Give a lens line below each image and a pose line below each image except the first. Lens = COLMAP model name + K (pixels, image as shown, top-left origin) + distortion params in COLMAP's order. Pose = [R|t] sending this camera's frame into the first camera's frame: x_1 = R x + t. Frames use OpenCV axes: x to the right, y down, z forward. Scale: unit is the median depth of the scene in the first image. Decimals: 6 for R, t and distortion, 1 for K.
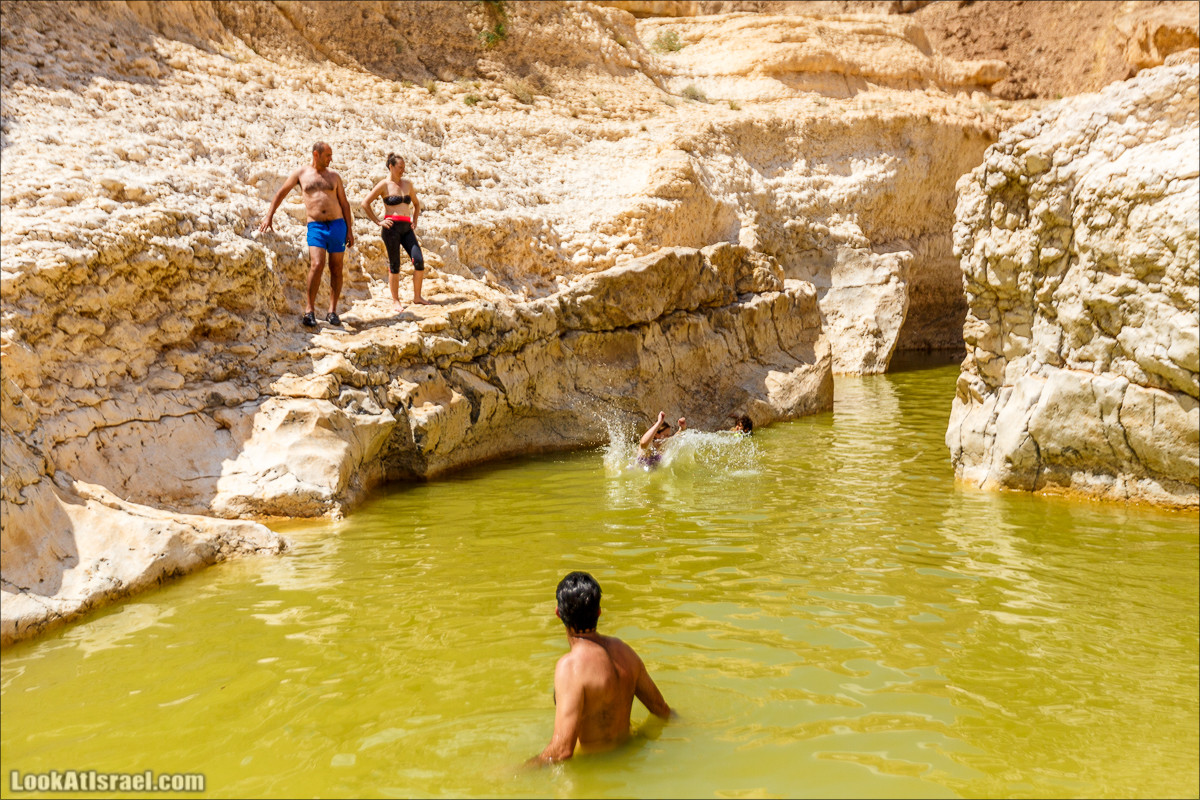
lens RADIAL K [[1150.4, 0, 590.9], [0, 1150.4, 393.7], [0, 0, 1]] dist [-0.006081, 0.000000]
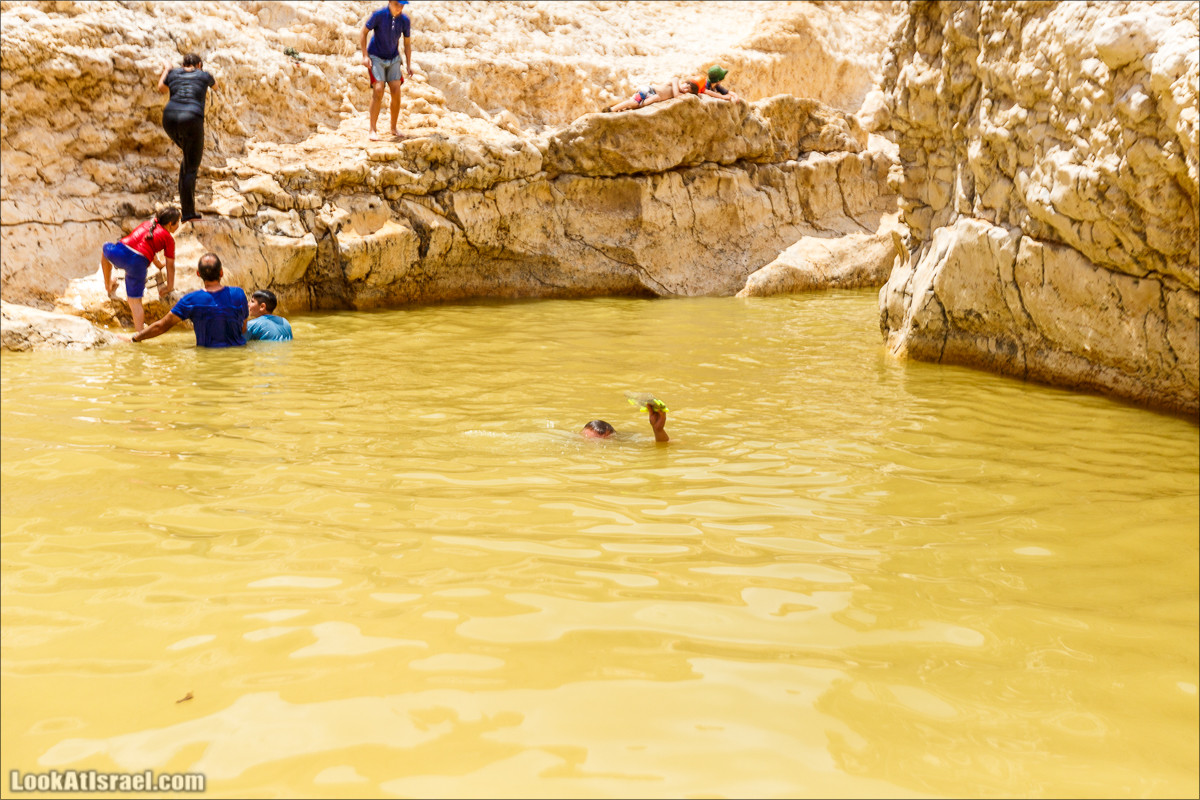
lens RADIAL K [[1150.4, 0, 590.5], [0, 1150.4, 388.7], [0, 0, 1]] dist [-0.006081, 0.000000]
pose [[0.971610, 0.083675, -0.221297, 0.262072], [-0.062647, 0.992973, 0.100404, 0.028584], [0.228143, -0.083690, 0.970024, 0.065419]]
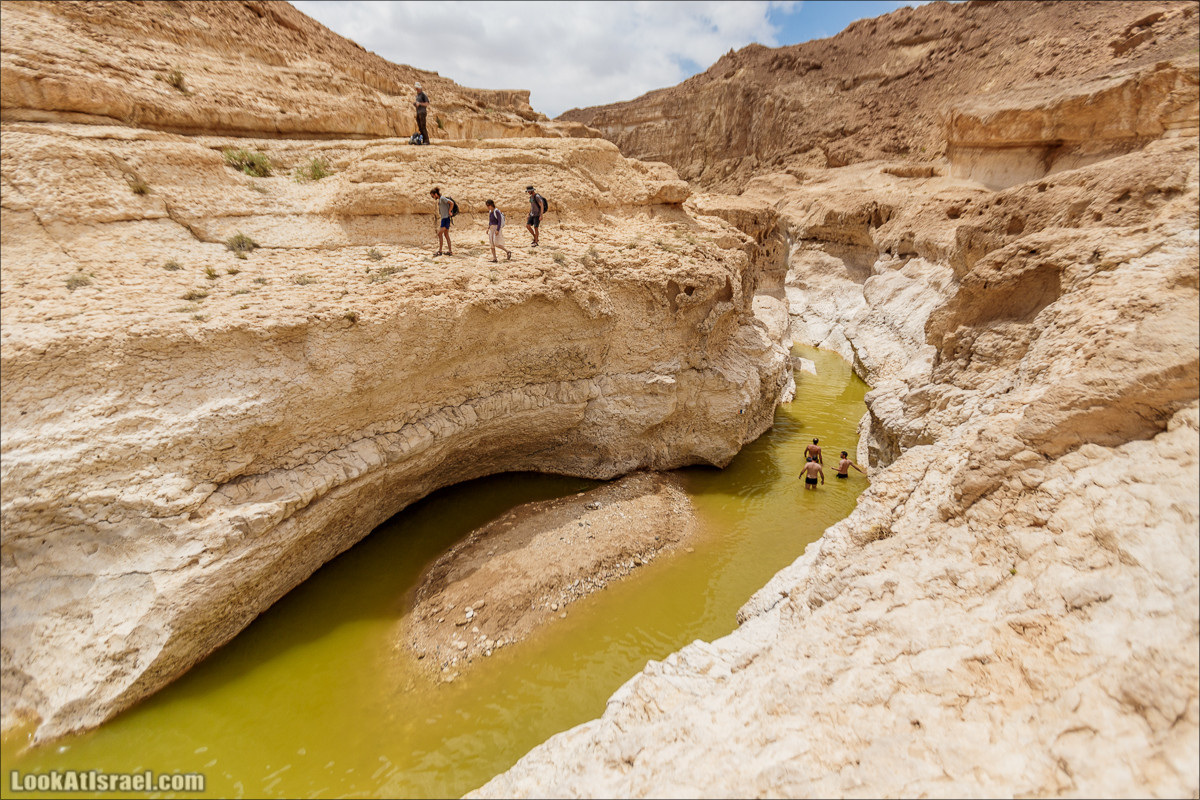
lens RADIAL K [[530.4, 0, 586.3], [0, 530.4, 397.1], [0, 0, 1]] dist [0.007327, -0.004123]
pose [[0.981918, 0.092329, -0.165262, 1.272798], [-0.055881, 0.975463, 0.212951, -0.670574], [0.180869, -0.199866, 0.962985, 1.617157]]
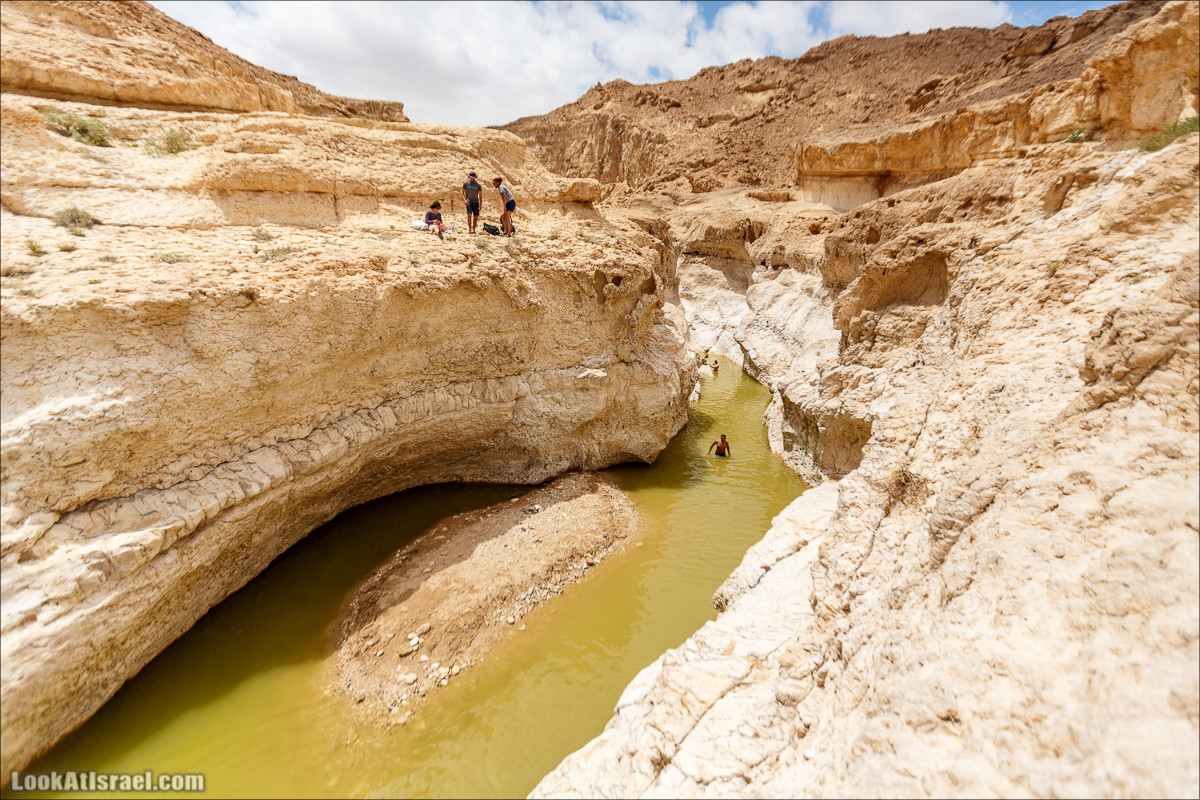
lens RADIAL K [[530.4, 0, 588.1], [0, 530.4, 397.0], [0, 0, 1]] dist [0.007327, -0.004123]
pose [[0.997982, 0.039587, 0.049643, 1.157230], [-0.047152, 0.985682, 0.161886, -0.588359], [-0.042524, -0.163900, 0.985560, 1.670173]]
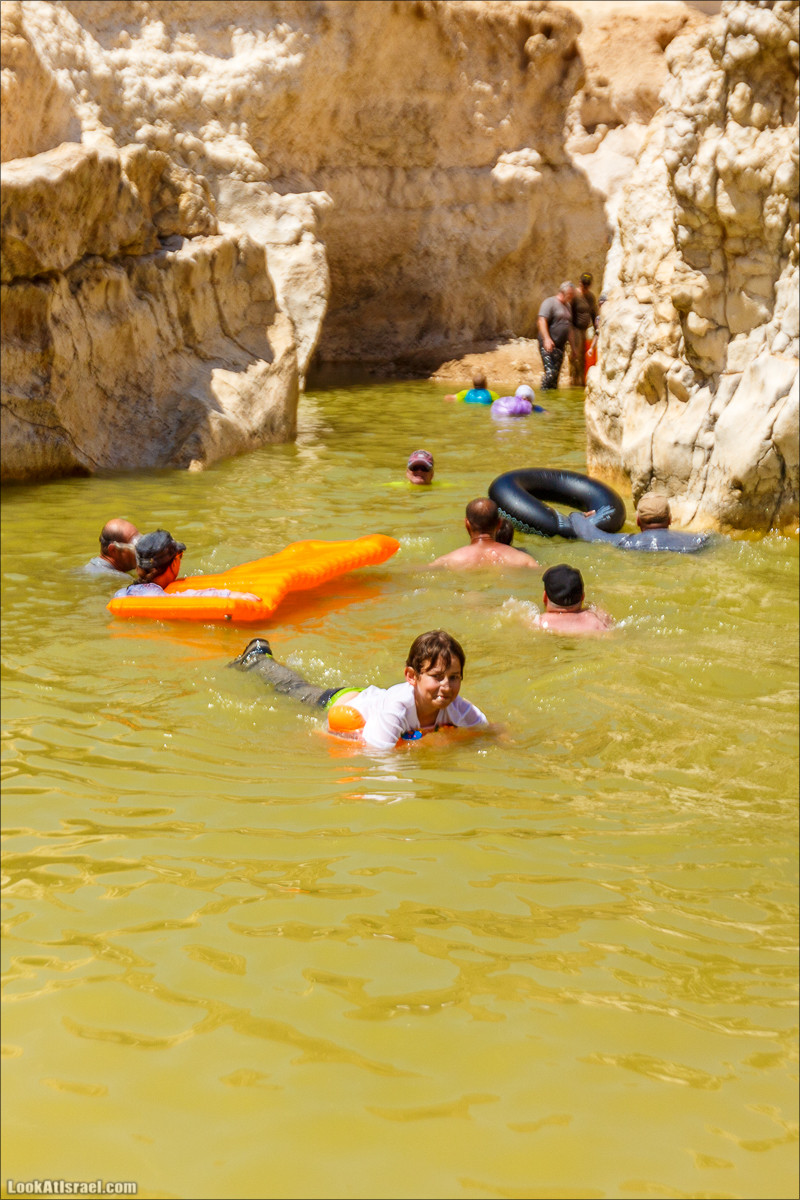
lens RADIAL K [[1966.1, 0, 356.5], [0, 1966.1, 649.5], [0, 0, 1]] dist [0.011034, 0.000000]
pose [[0.933099, -0.030901, 0.358289, -0.204532], [-0.004449, 0.995233, 0.097420, 0.035032], [-0.359592, -0.092496, 0.928514, 0.015016]]
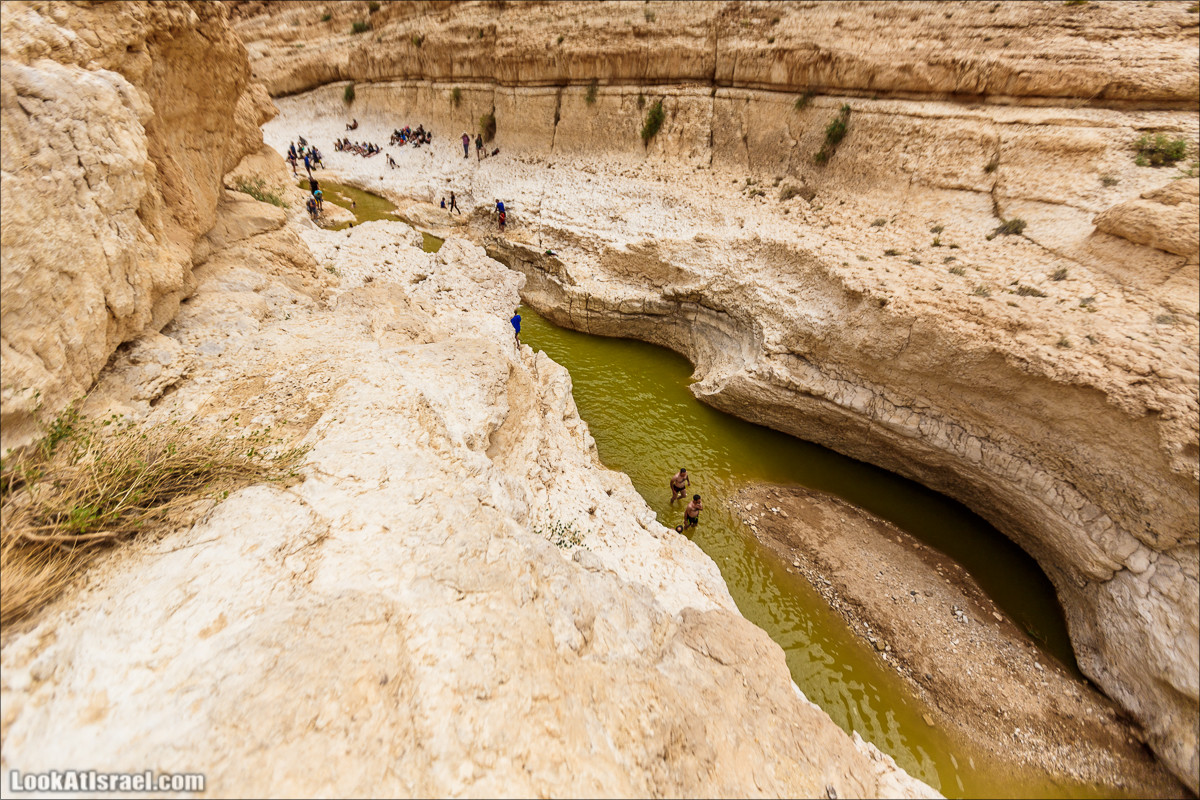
lens RADIAL K [[530.4, 0, 603.2], [0, 530.4, 395.5], [0, 0, 1]] dist [0.007327, -0.004123]
pose [[-0.366032, 0.522709, -0.769932, 1.986252], [-0.156099, 0.781139, 0.604528, -1.051163], [0.917417, 0.341463, -0.204328, 2.182326]]
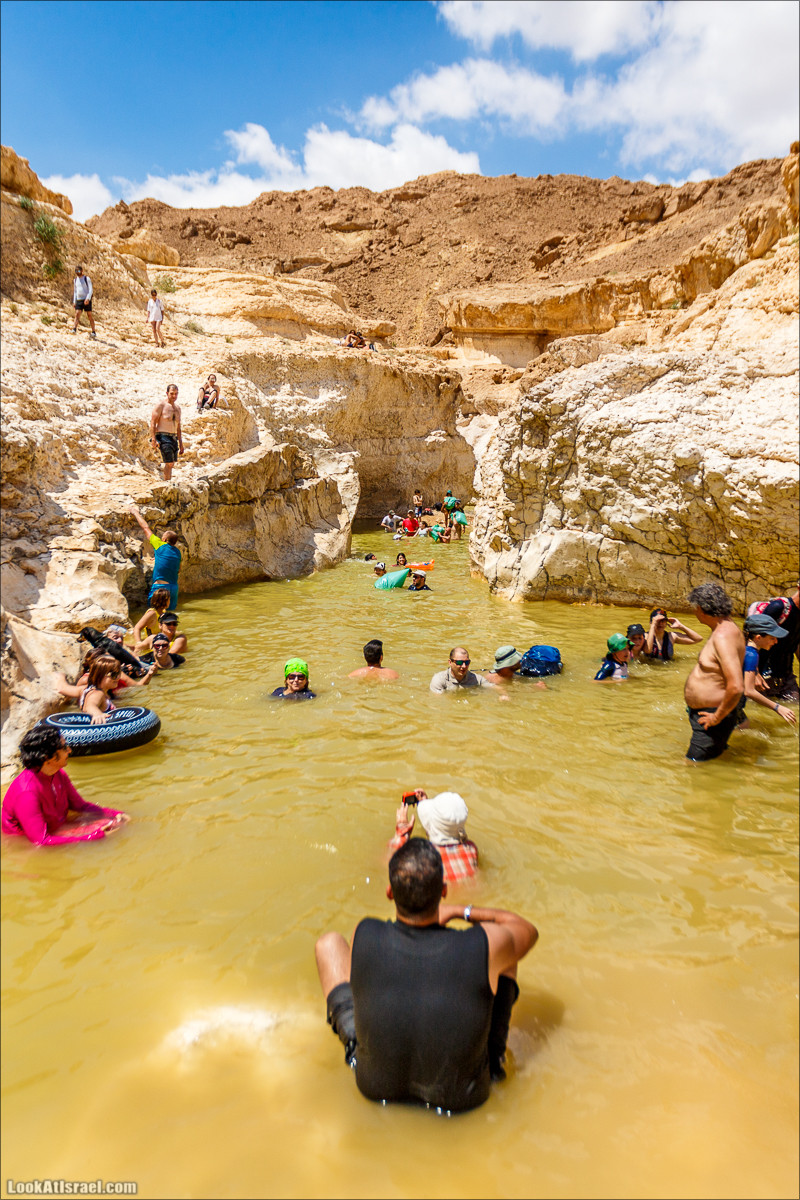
lens RADIAL K [[860.2, 0, 388.3], [0, 860.2, 590.1], [0, 0, 1]] dist [-0.007156, 0.023981]
pose [[0.923752, -0.026361, 0.382083, -0.255463], [0.009654, 0.998914, 0.045577, 0.006178], [-0.382869, -0.038413, 0.923003, -0.071441]]
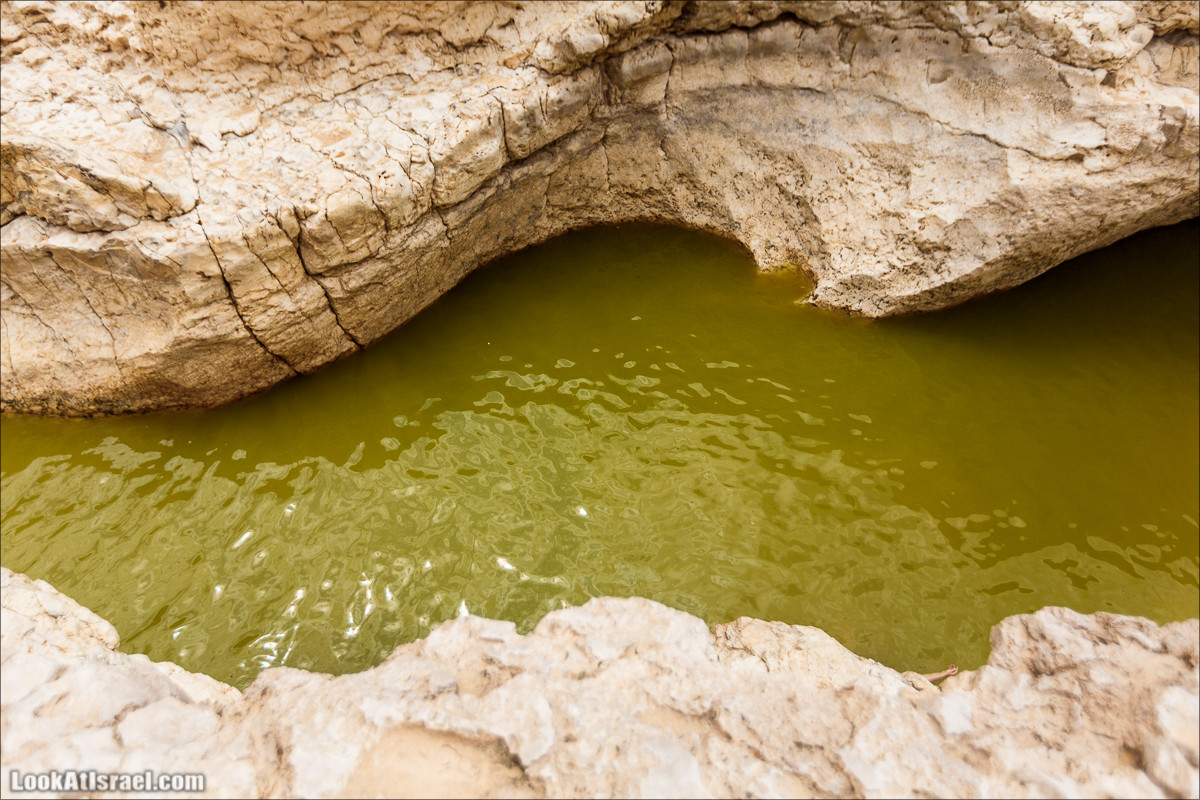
lens RADIAL K [[774.5, 0, 602.2], [0, 774.5, 396.1], [0, 0, 1]] dist [0.006341, 0.000390]
pose [[0.547860, 0.664626, -0.508058, 0.847599], [-0.132830, 0.668715, 0.731557, -0.540431], [0.825958, -0.333306, 0.454644, 1.476550]]
